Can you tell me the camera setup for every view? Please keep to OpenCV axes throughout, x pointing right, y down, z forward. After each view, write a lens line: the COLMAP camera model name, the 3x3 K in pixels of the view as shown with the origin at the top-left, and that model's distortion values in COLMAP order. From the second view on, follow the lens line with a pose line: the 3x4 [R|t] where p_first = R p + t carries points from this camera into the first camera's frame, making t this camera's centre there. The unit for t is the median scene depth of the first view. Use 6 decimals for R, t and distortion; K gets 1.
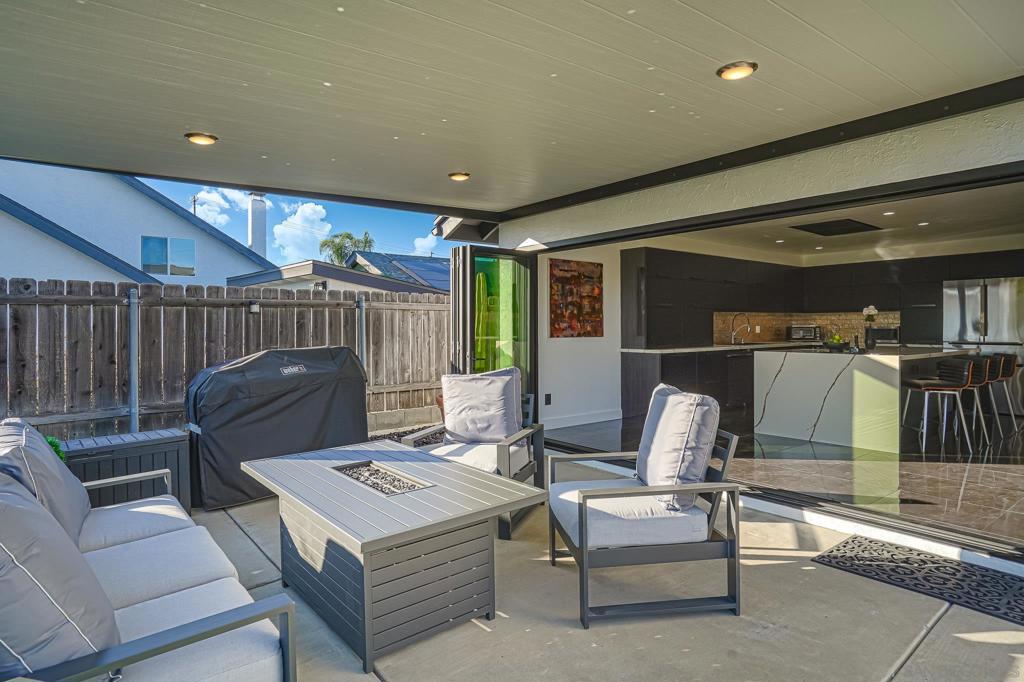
lens RADIAL K [[576.1, 0, 505.9], [0, 576.1, 335.9], [0, 0, 1]] dist [-0.047134, 0.047044]
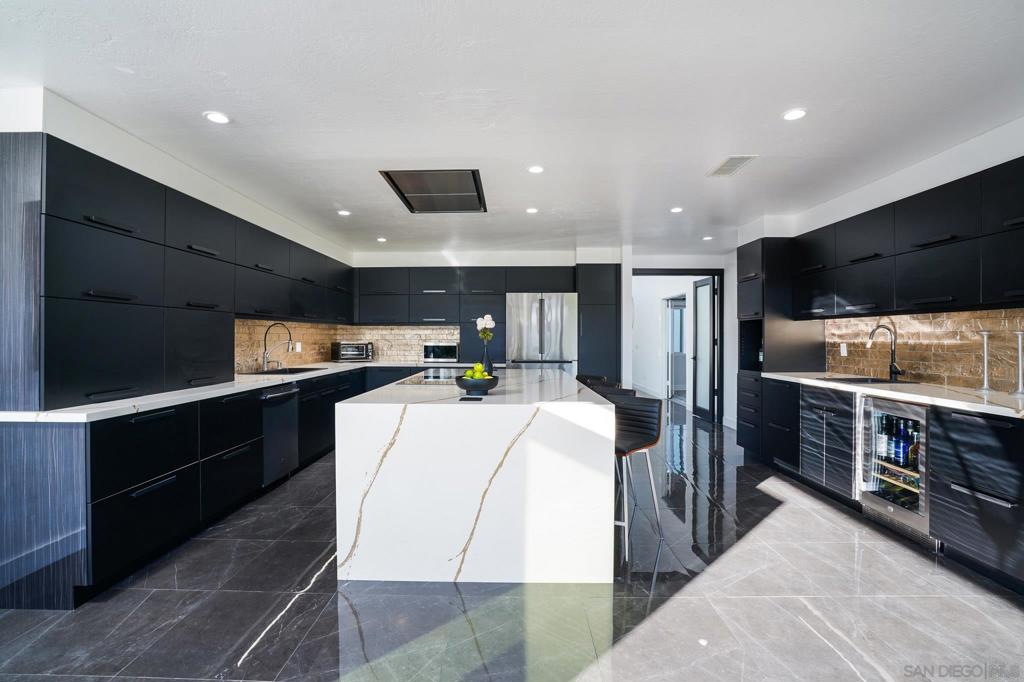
lens RADIAL K [[479.3, 0, 512.0], [0, 479.3, 341.0], [0, 0, 1]] dist [-0.052943, 0.024614]
pose [[0.631429, 0.001229, 0.775433, 0.206041], [0.009148, 0.999917, -0.009034, -0.015643], [-0.775380, 0.012798, 0.631366, 0.584492]]
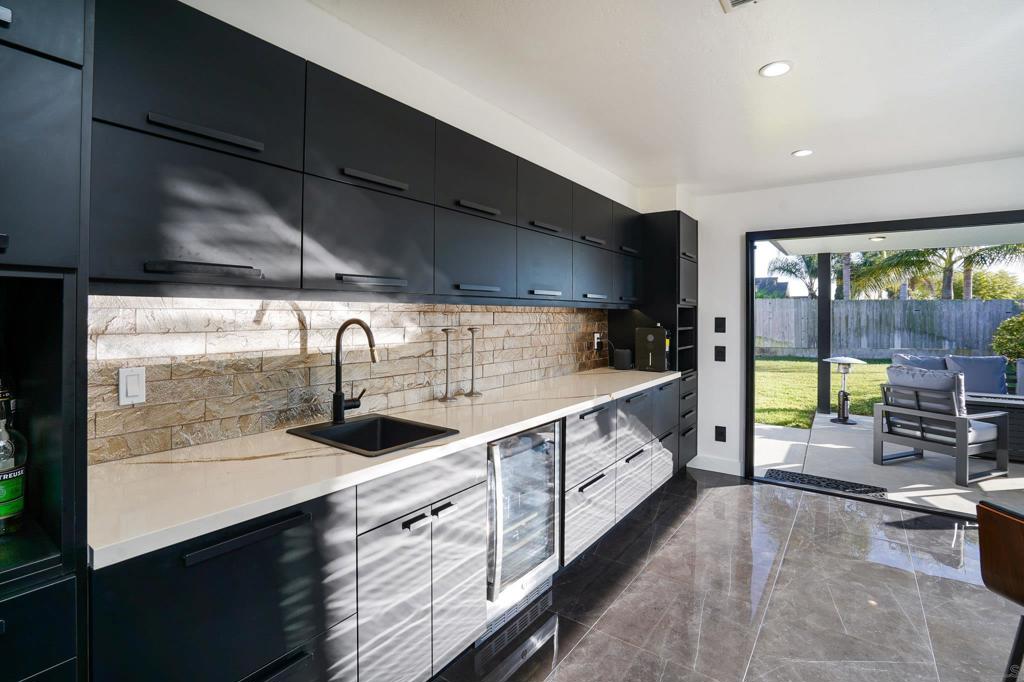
lens RADIAL K [[478.0, 0, 508.0], [0, 478.0, 327.6], [0, 0, 1]] dist [-0.052531, 0.019730]
pose [[-0.967090, 0.004546, -0.254394, 0.823668], [-0.007926, 0.998817, 0.047980, -0.039785], [0.254311, 0.048417, -0.965910, 0.858366]]
